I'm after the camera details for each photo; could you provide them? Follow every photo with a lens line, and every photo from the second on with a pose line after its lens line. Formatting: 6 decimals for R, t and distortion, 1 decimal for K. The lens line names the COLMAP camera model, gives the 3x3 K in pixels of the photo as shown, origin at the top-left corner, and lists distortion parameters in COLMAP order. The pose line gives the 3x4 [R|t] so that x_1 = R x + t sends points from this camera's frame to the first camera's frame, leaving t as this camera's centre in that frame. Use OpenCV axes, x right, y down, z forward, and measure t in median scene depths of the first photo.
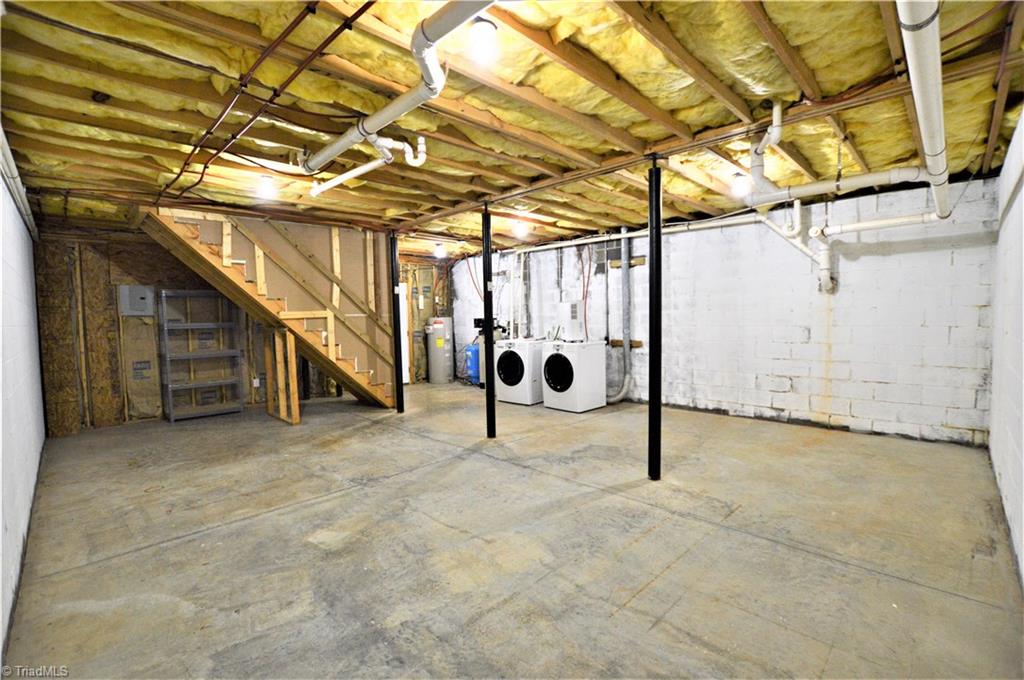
lens RADIAL K [[454.9, 0, 509.3], [0, 454.9, 343.5], [0, 0, 1]] dist [-0.031923, 0.000574]
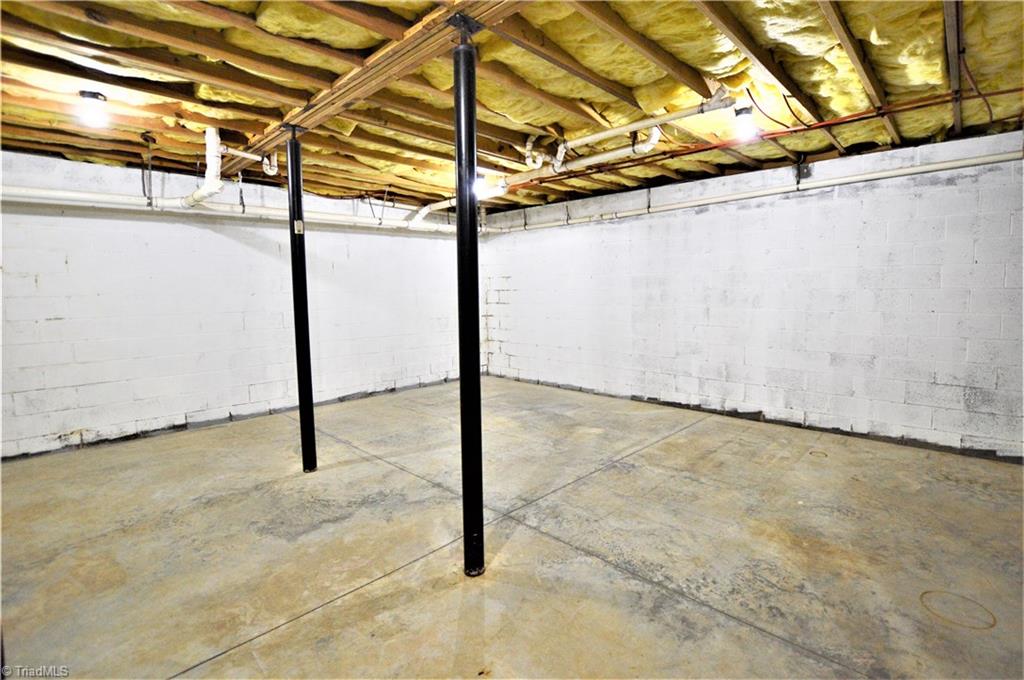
lens RADIAL K [[465.4, 0, 514.1], [0, 465.4, 336.8], [0, 0, 1]] dist [-0.022479, -0.000511]
pose [[-0.999543, 0.030107, 0.002701, -0.118269], [0.030141, 0.985937, 0.164376, -0.124717], [0.002286, 0.164382, -0.986394, 1.949307]]
